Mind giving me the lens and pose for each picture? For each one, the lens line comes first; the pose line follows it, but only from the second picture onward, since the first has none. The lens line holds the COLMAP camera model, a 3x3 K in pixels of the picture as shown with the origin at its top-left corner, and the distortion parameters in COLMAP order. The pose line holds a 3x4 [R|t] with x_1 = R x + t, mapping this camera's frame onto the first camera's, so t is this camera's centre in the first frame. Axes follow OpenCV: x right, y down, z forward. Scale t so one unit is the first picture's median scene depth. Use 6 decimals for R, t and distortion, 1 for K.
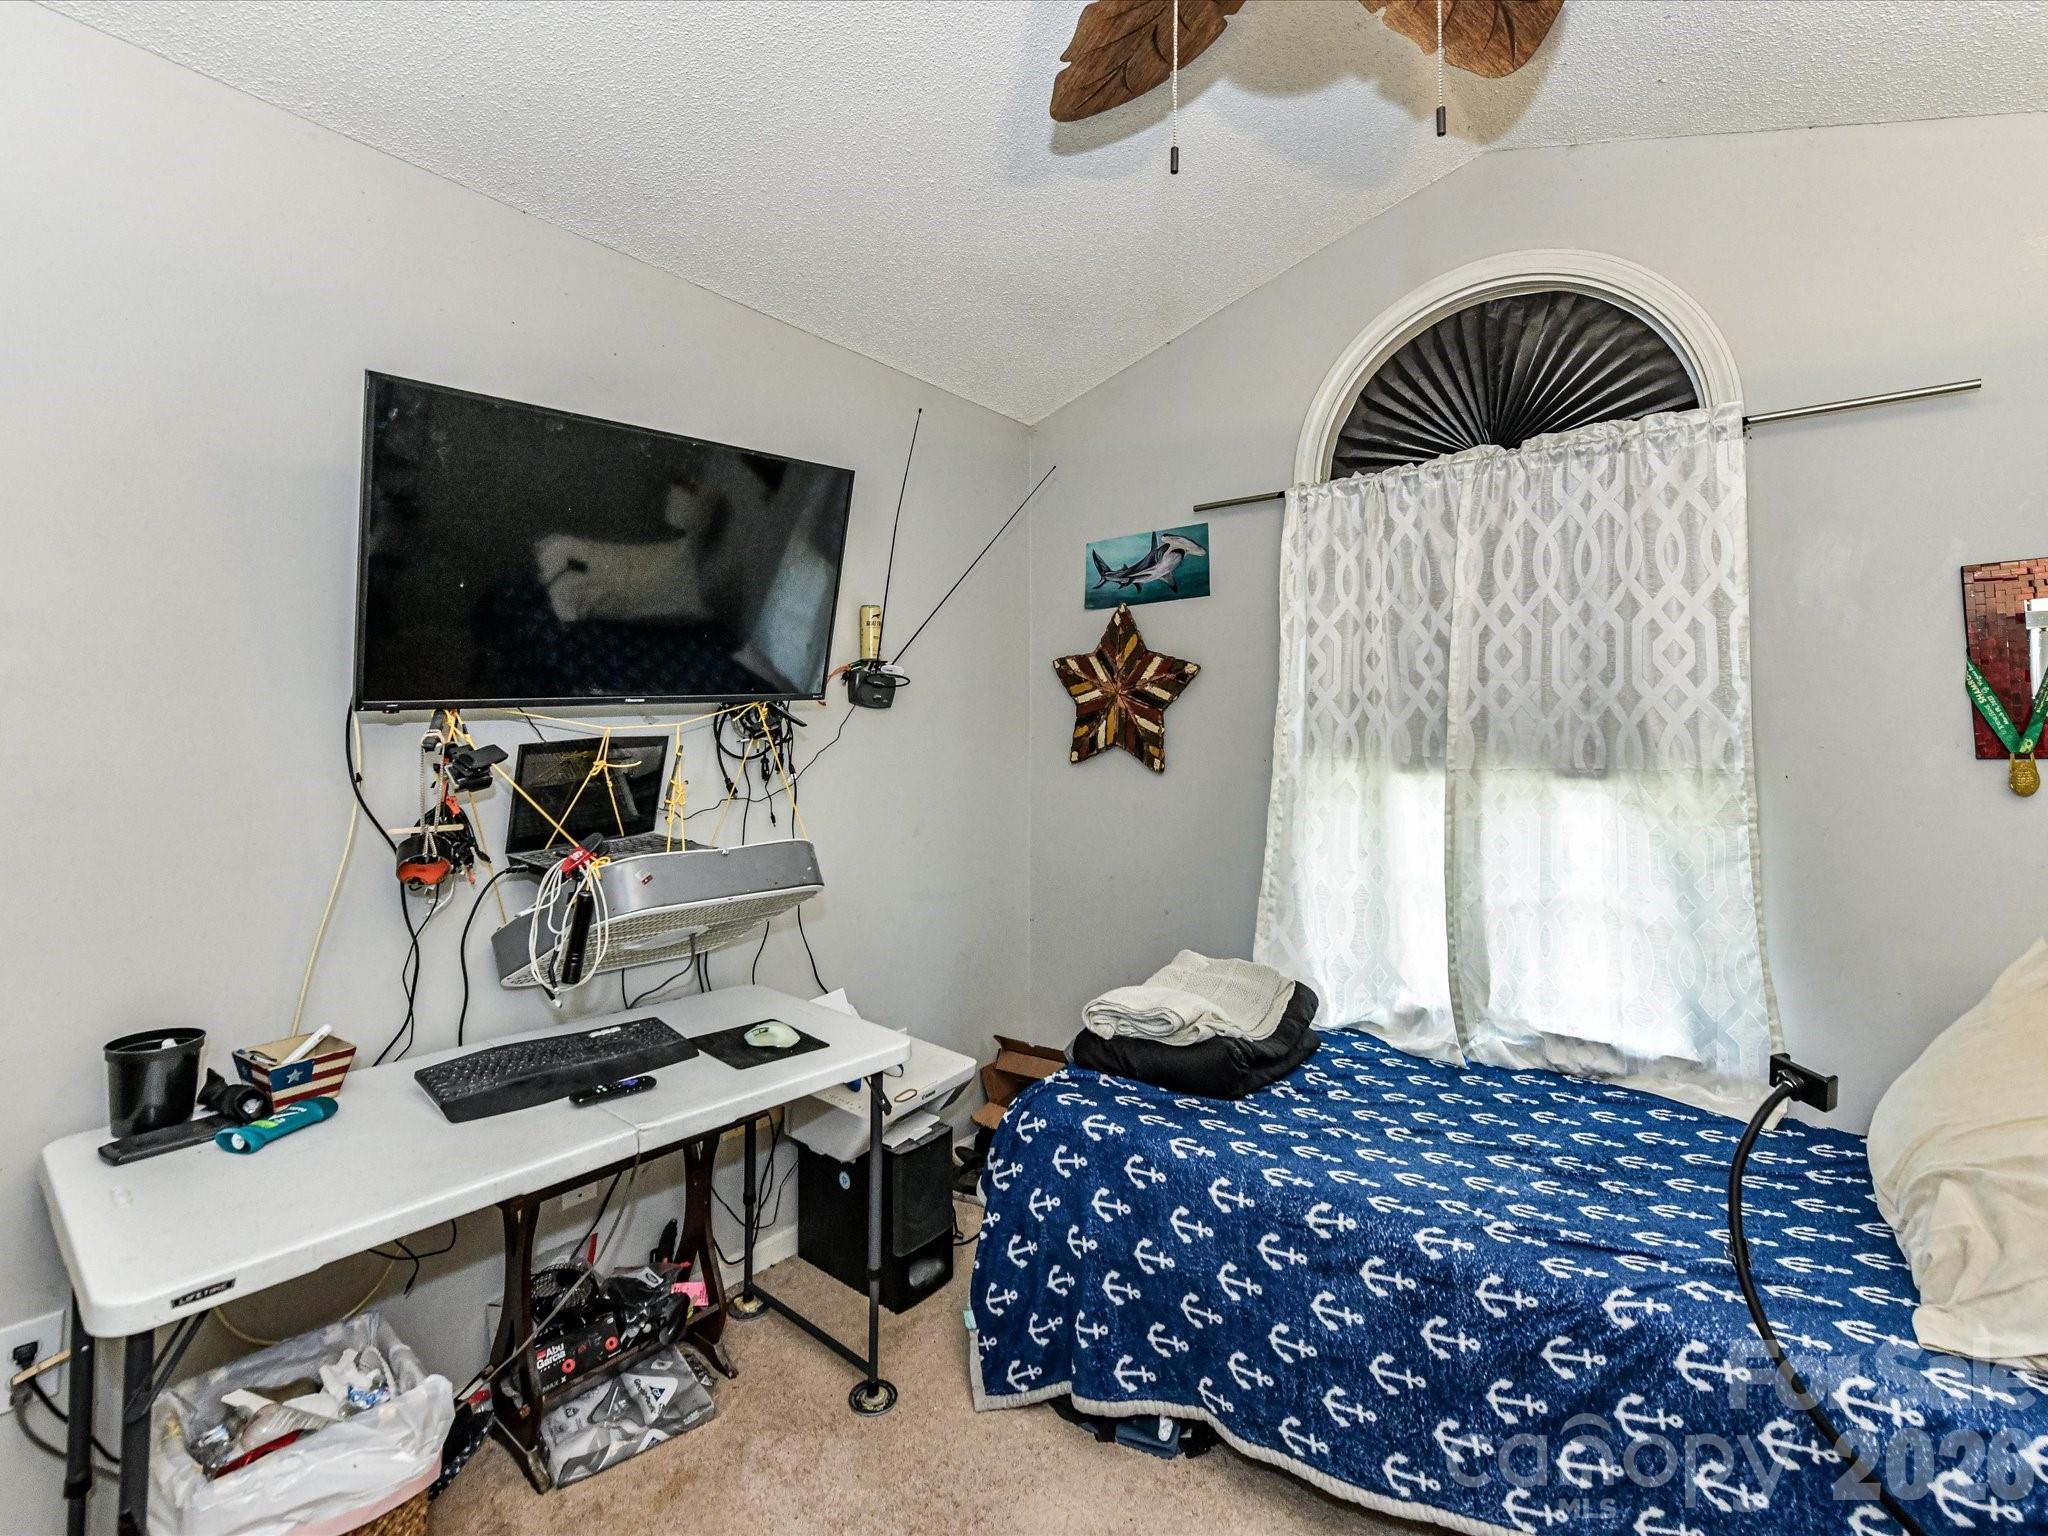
lens RADIAL K [[943.3, 0, 1025.8], [0, 943.3, 744.2], [0, 0, 1]] dist [0.018609, -0.008266]
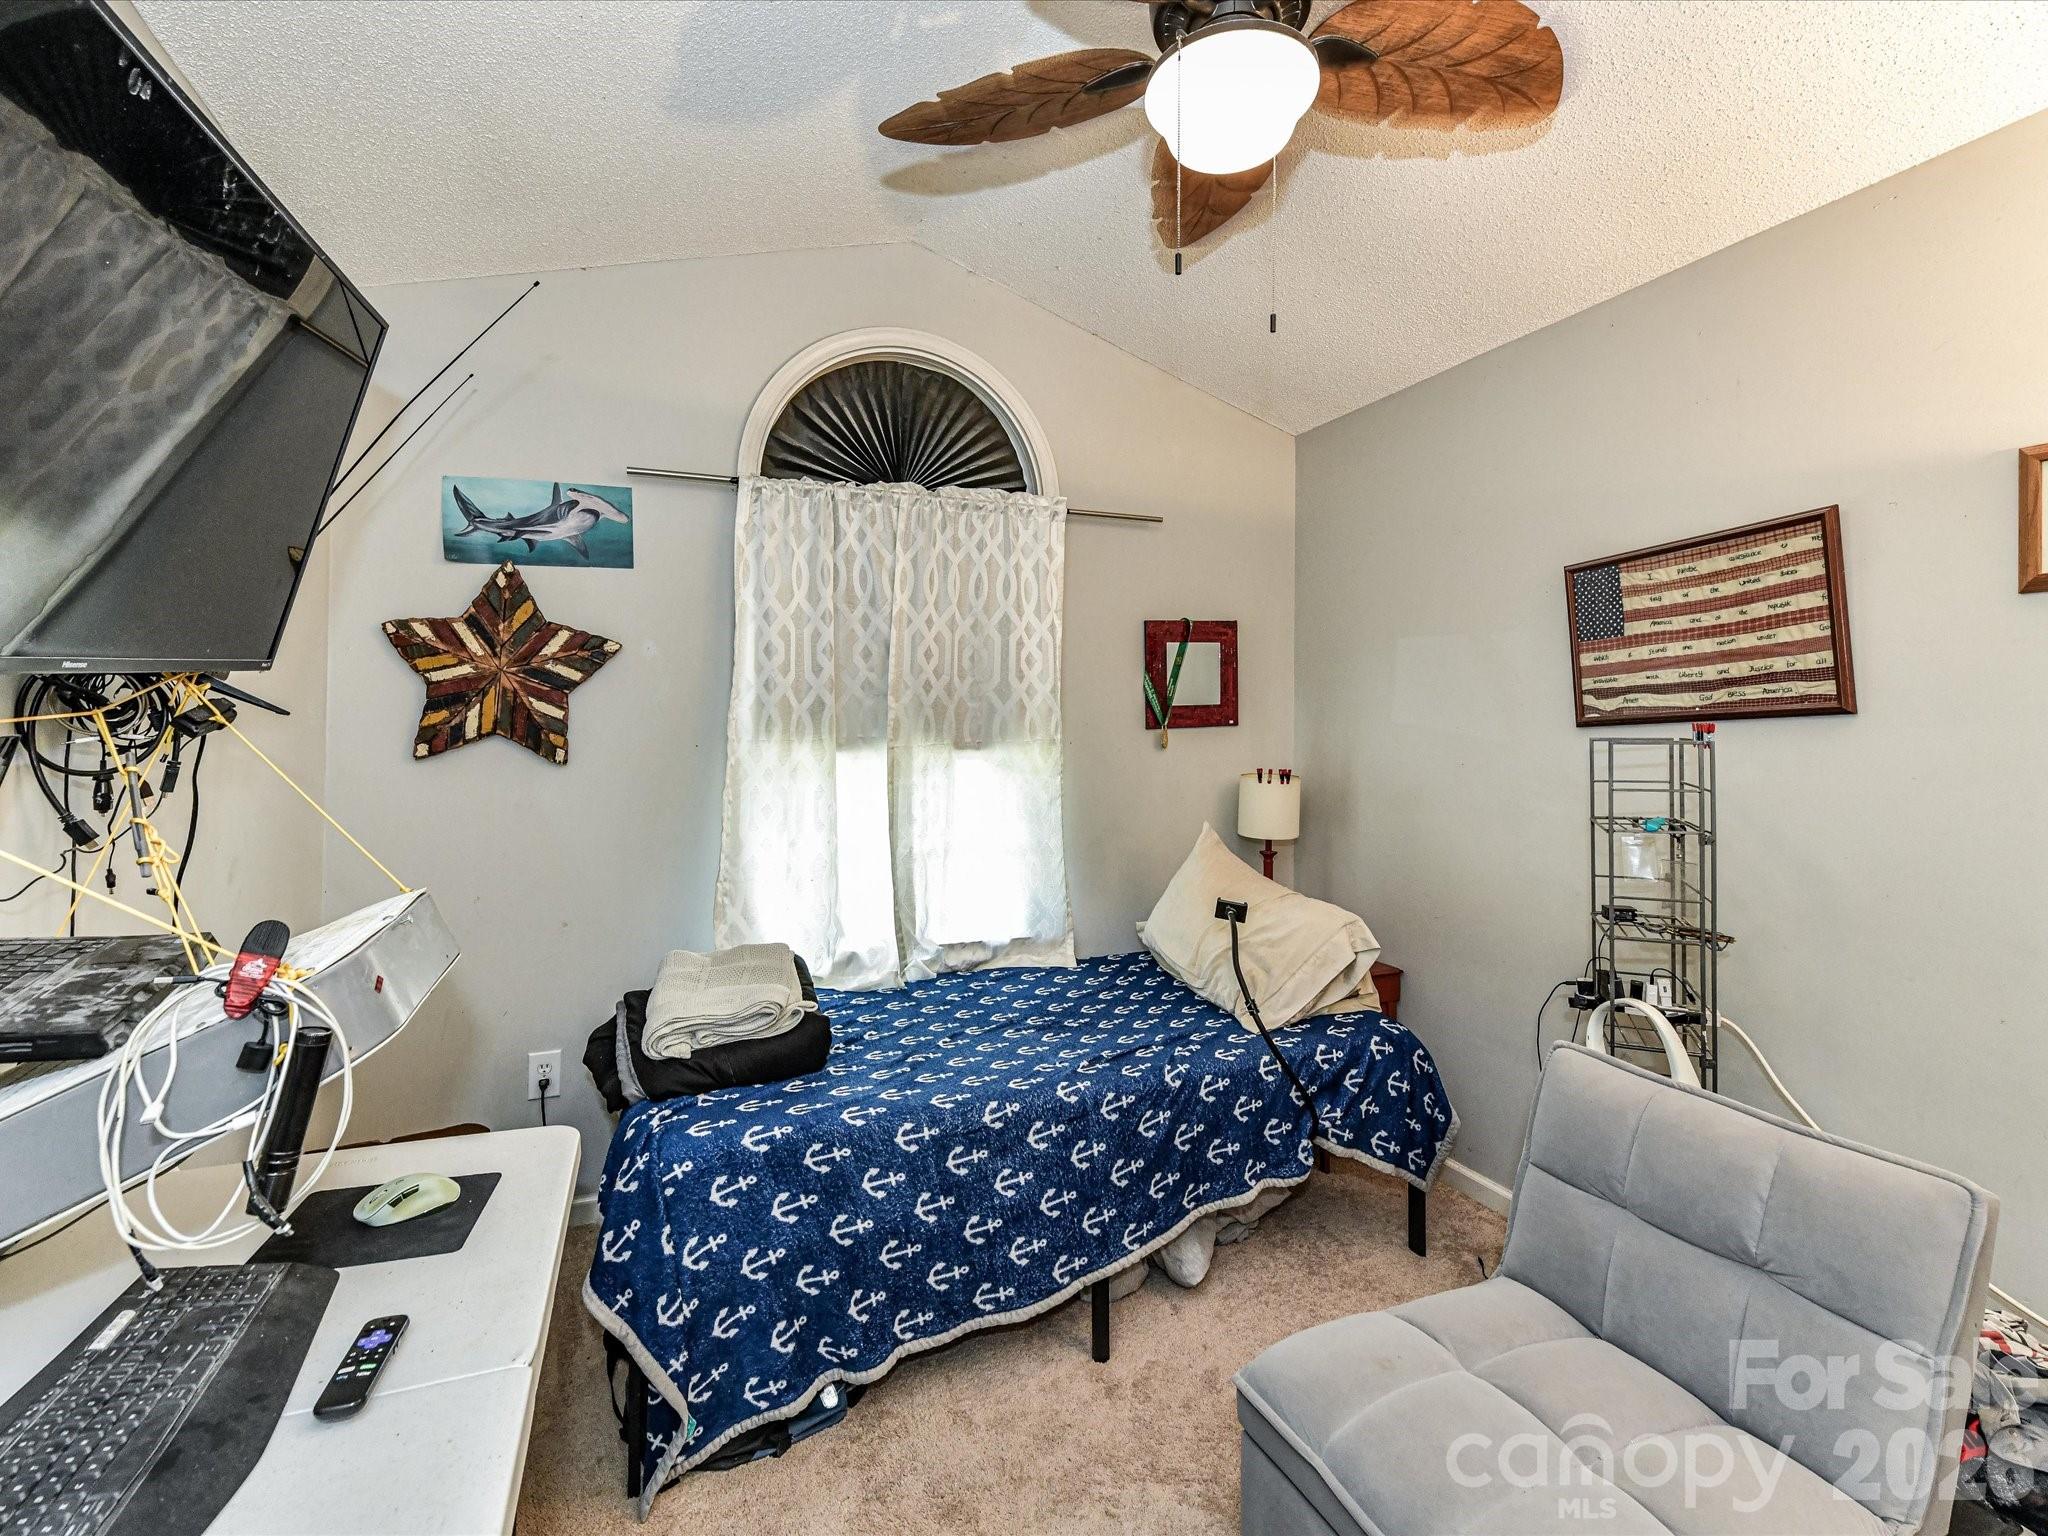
lens RADIAL K [[943.3, 0, 1025.8], [0, 943.3, 744.2], [0, 0, 1]] dist [0.018609, -0.008266]
pose [[0.487925, -0.036768, 0.872111, -0.516255], [0.013837, 0.999313, 0.034389, -0.015644], [-0.872776, -0.004712, 0.488099, 0.262339]]
